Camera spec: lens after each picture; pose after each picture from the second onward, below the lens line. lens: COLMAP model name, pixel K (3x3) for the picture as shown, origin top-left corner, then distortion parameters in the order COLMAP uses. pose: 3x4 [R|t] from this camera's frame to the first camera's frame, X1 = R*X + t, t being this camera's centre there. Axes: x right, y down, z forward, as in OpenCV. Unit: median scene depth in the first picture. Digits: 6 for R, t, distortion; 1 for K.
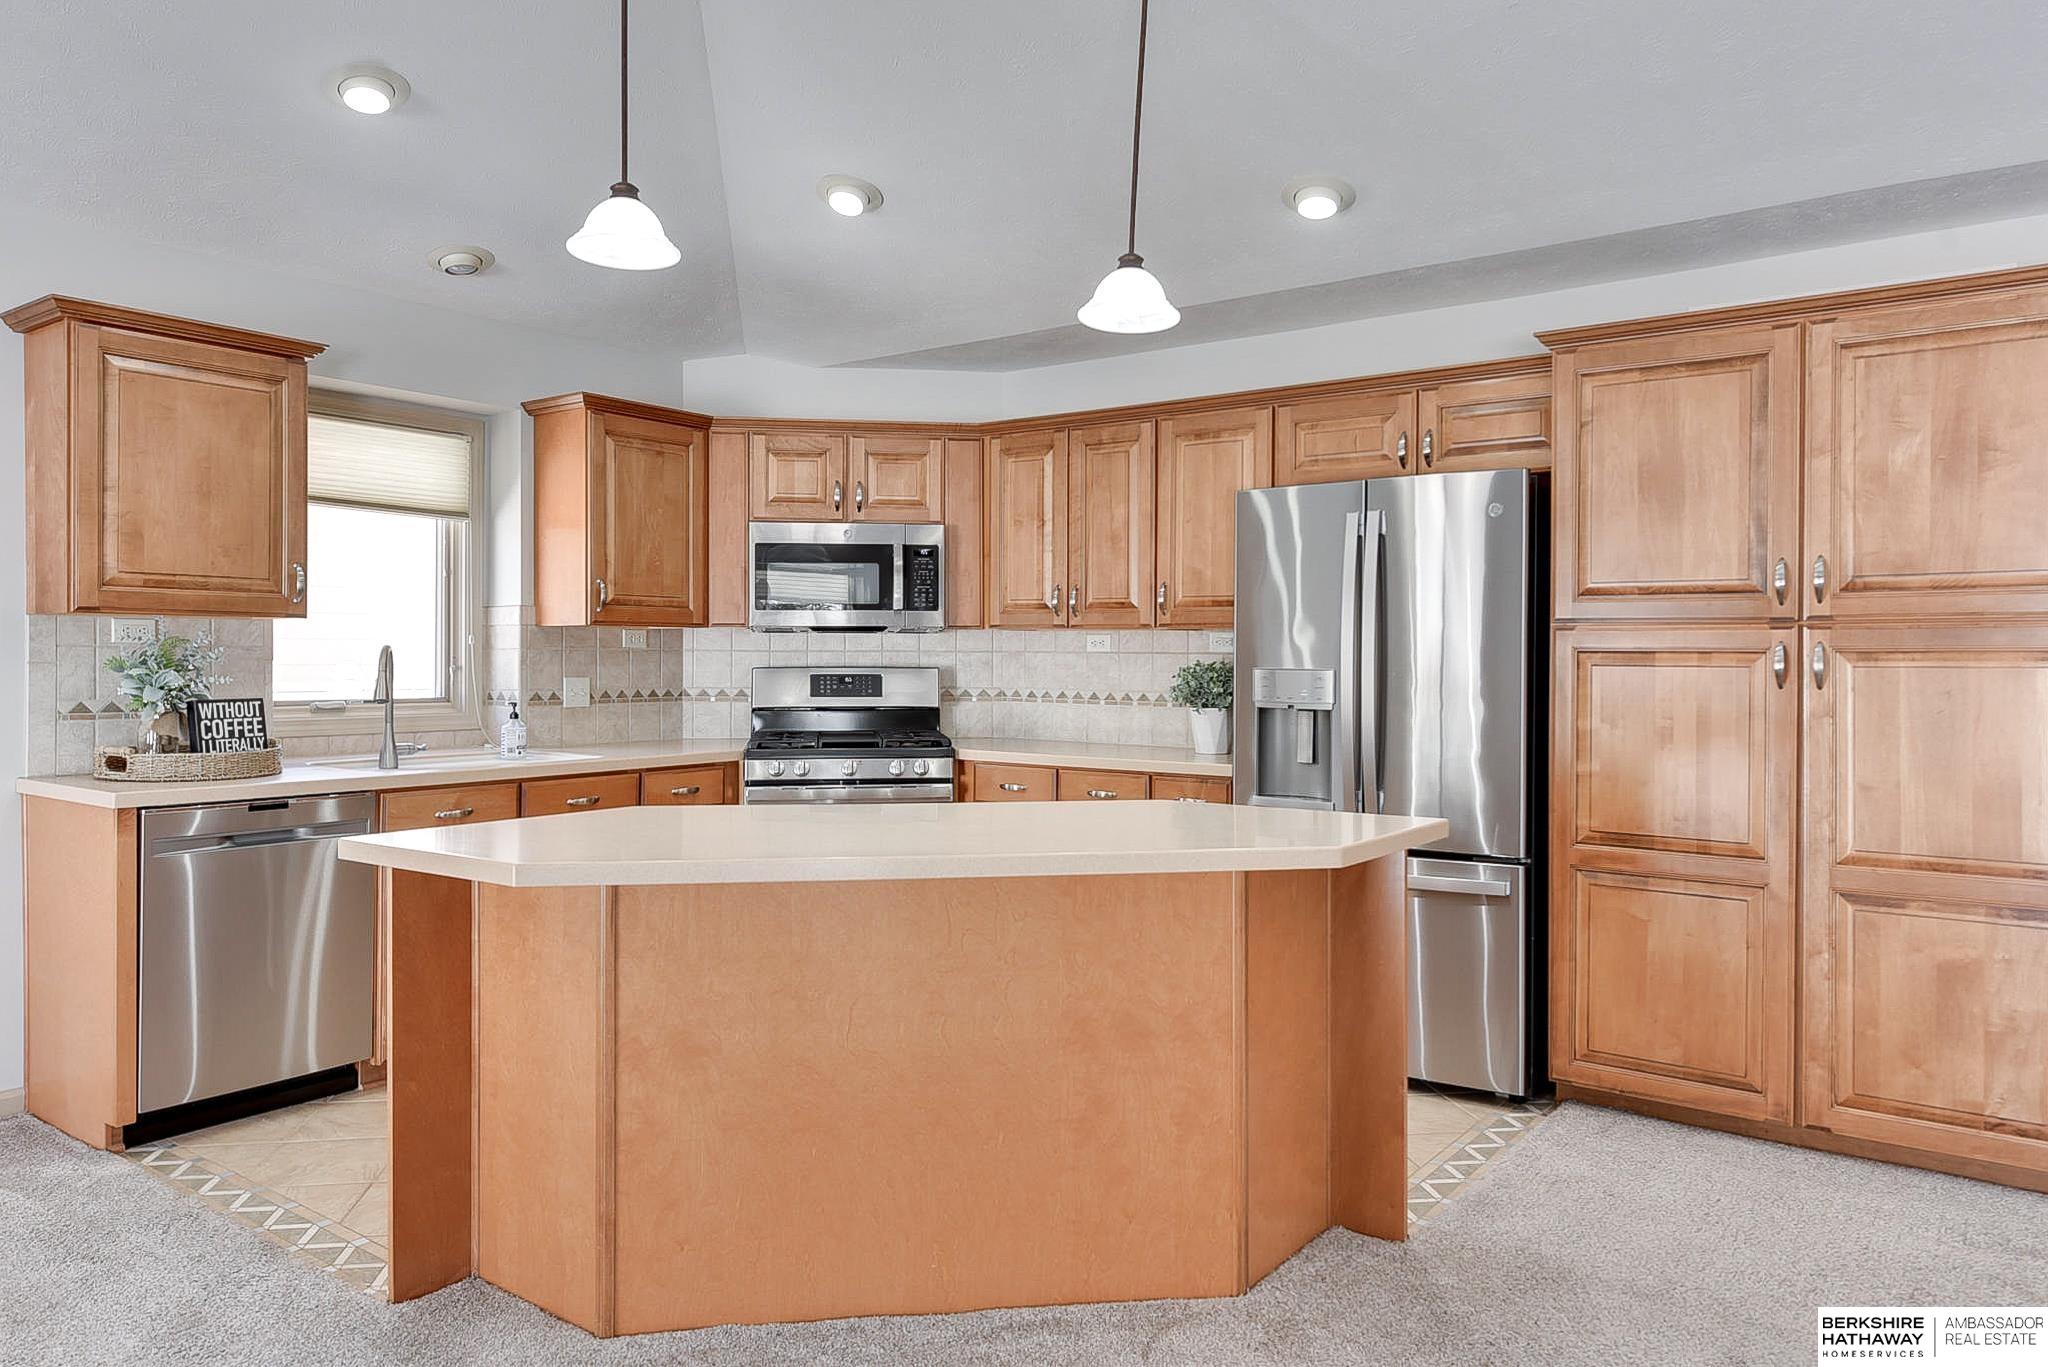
lens RADIAL K [[1375.5, 0, 1008.5], [0, 1375.5, 663.2], [0, 0, 1]] dist [0.004680, 0.000153]
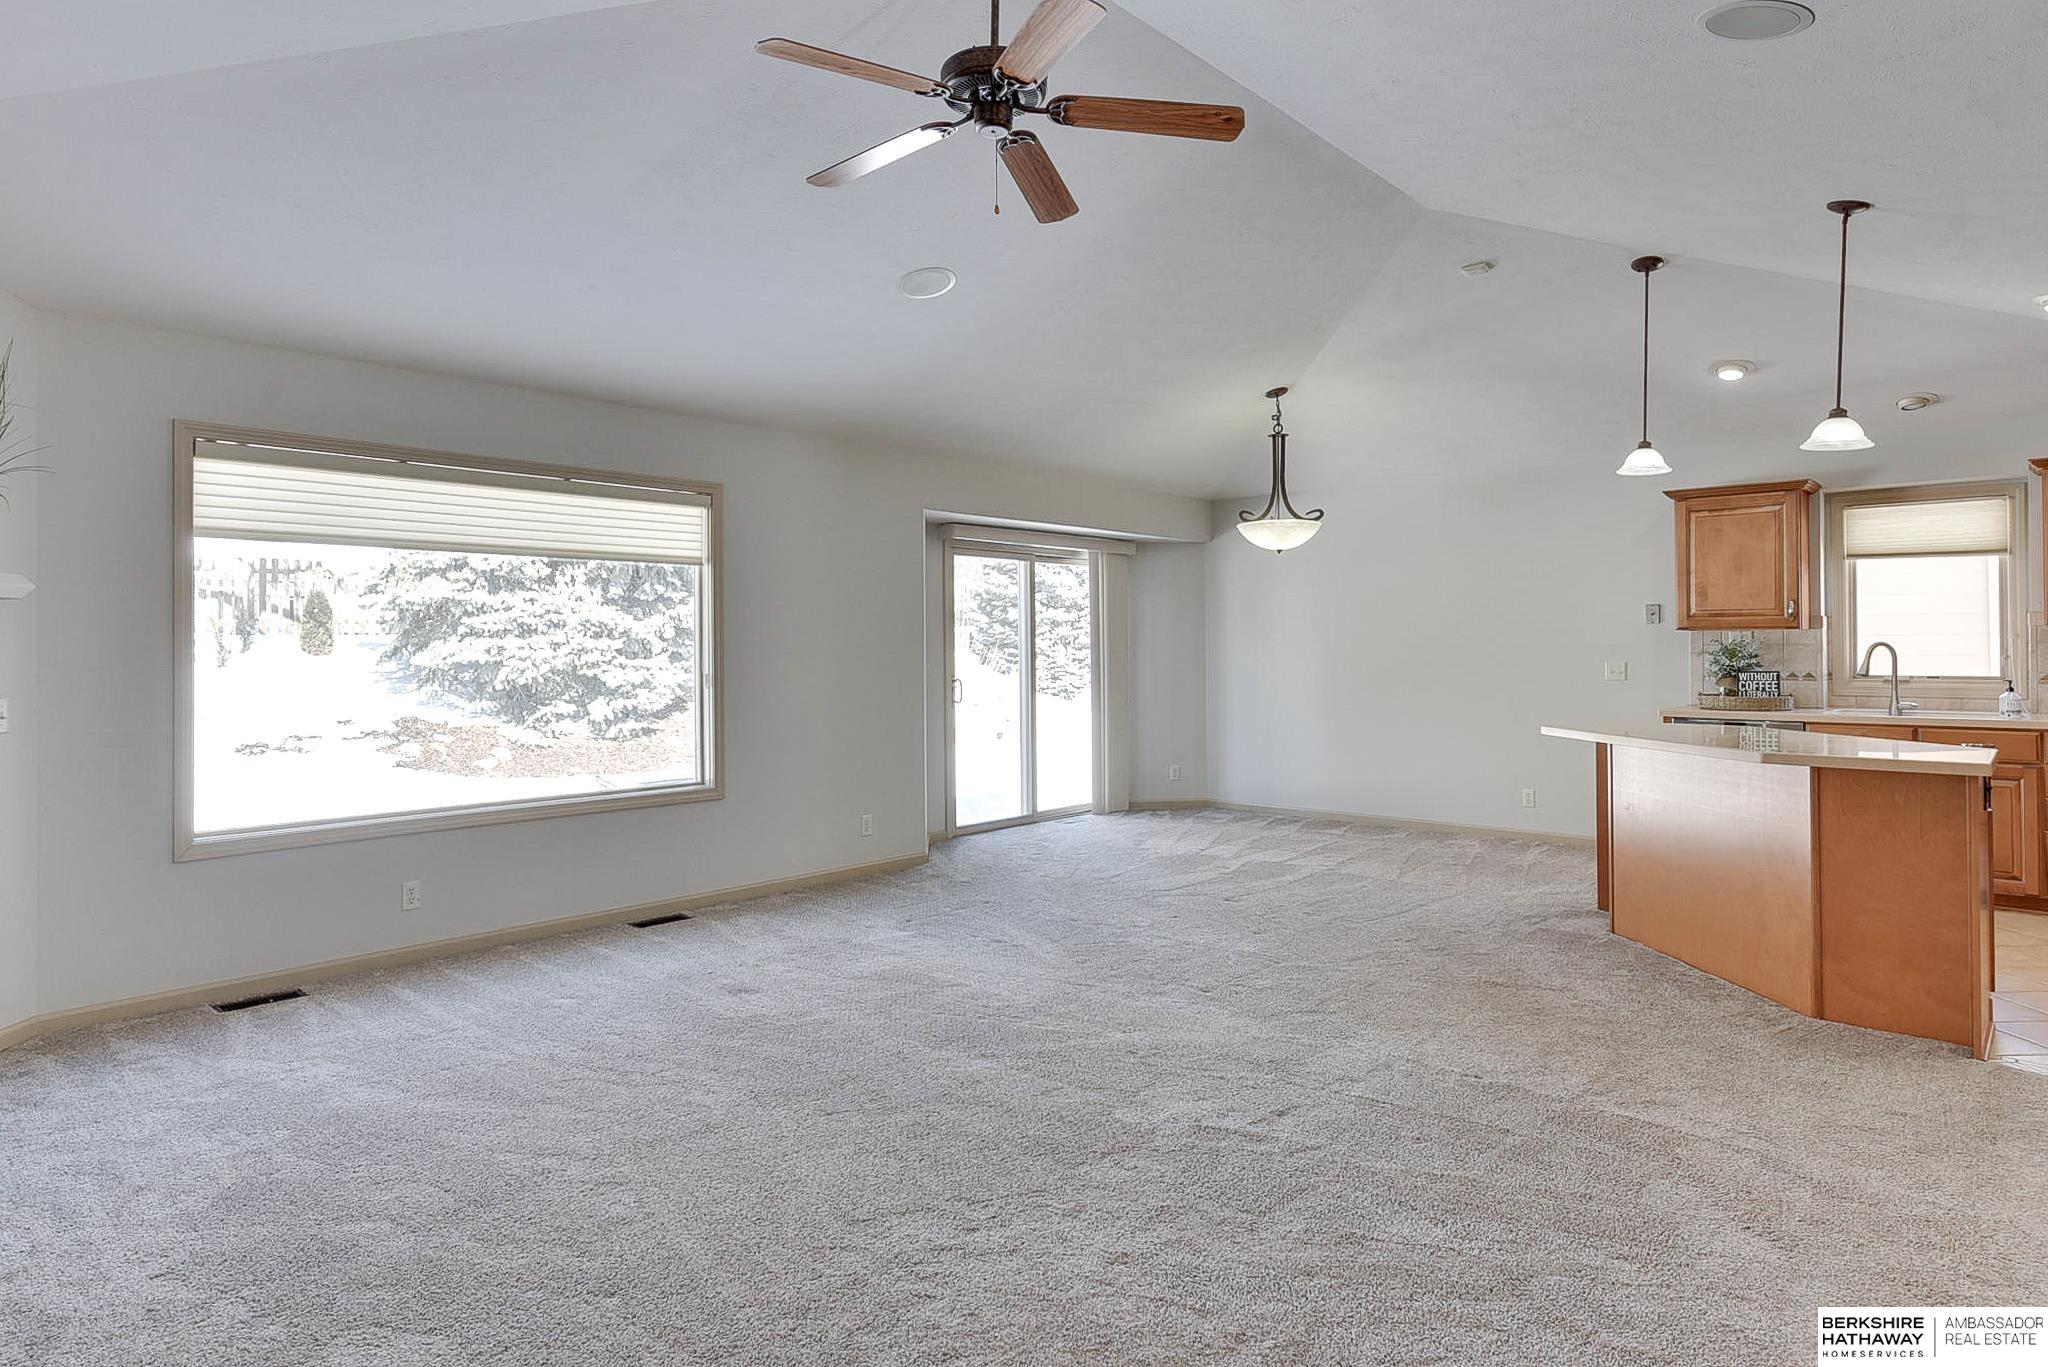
lens RADIAL K [[1160.2, 0, 1004.3], [0, 1160.2, 642.9], [0, 0, 1]] dist [0.001685, -0.000908]
pose [[-0.101139, -0.009532, -0.994827, 0.954454], [-0.000316, 0.999954, -0.009549, 0.001423], [0.994872, -0.000651, -0.101138, 0.077238]]
